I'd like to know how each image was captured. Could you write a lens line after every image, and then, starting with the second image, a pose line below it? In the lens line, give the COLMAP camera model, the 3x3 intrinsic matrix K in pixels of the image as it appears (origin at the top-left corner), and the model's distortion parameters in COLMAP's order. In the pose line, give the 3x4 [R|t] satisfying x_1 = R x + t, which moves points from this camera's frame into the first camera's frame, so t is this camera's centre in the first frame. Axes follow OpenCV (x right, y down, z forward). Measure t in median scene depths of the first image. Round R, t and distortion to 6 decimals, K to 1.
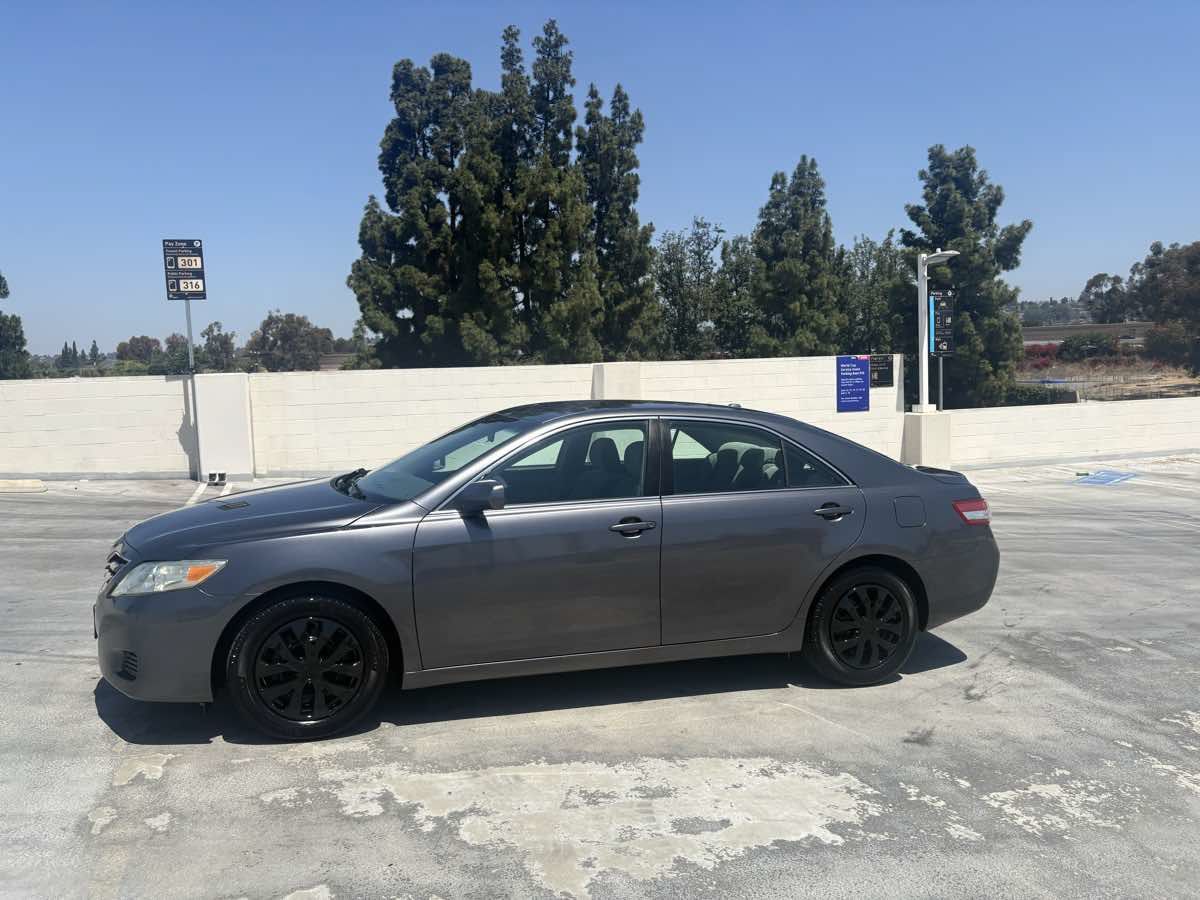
lens RADIAL K [[917.6, 0, 600.0], [0, 917.6, 450.0], [0, 0, 1]] dist [0.021096, -0.015692]
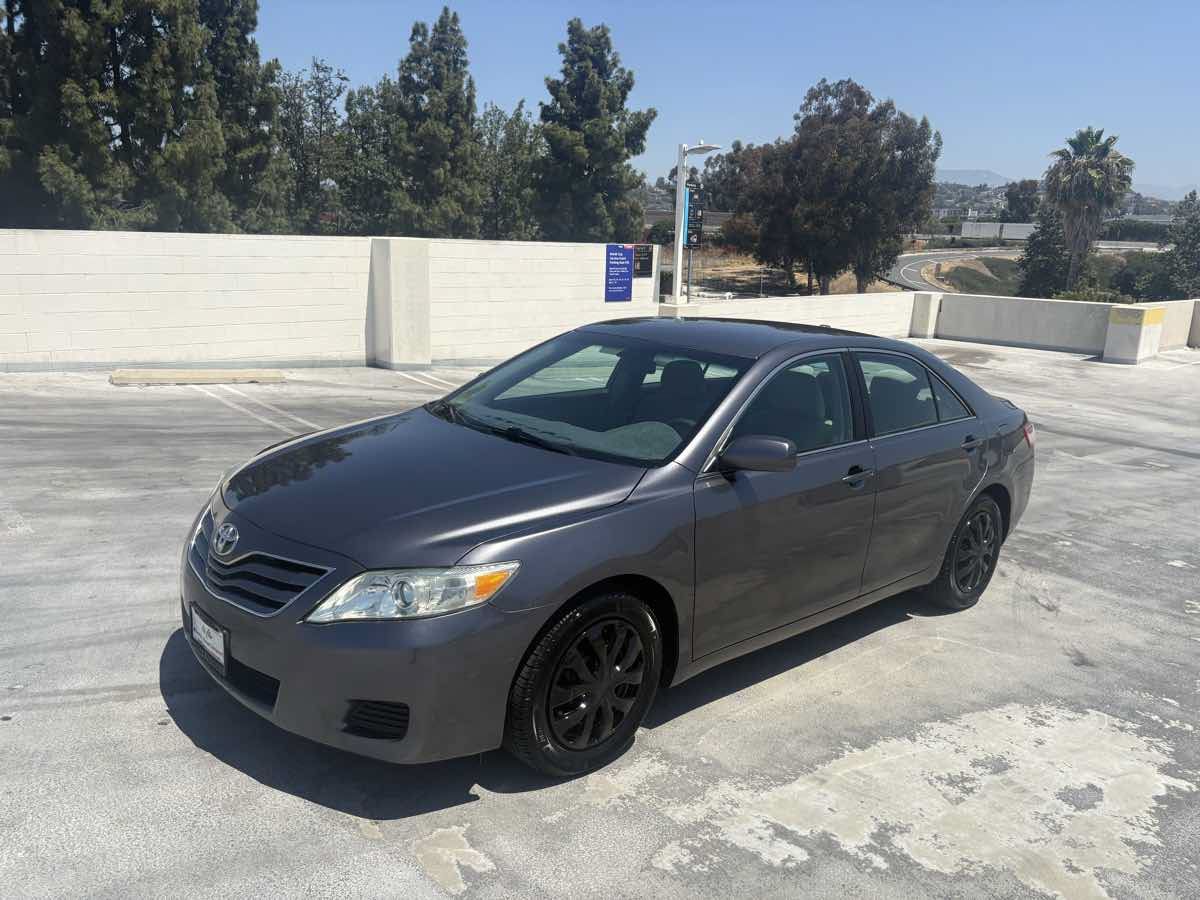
lens RADIAL K [[915.7, 0, 602.1], [0, 915.7, 450.2], [0, 0, 1]] dist [0.042820, -0.045550]
pose [[0.907183, -0.038883, 0.418935, -0.050326], [-0.021169, 0.990241, 0.137749, -0.005321], [-0.420203, -0.133832, 0.897507, 0.025731]]
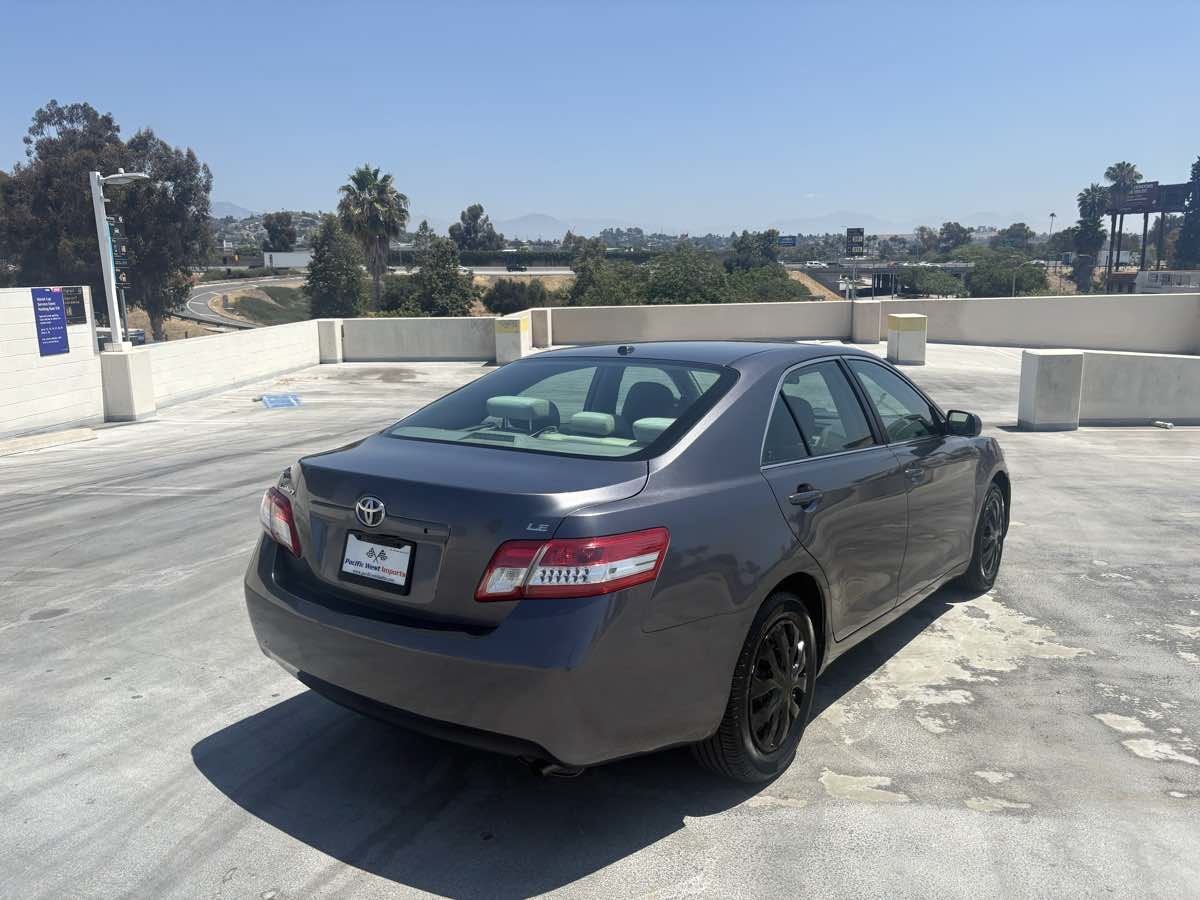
lens RADIAL K [[917.6, 0, 600.0], [0, 917.6, 450.0], [0, 0, 1]] dist [0.021096, -0.015692]
pose [[0.375237, -0.155007, 0.913876, -0.097034], [0.087463, 0.987441, 0.131573, -0.006841], [-0.922793, 0.030560, 0.384082, 0.065870]]
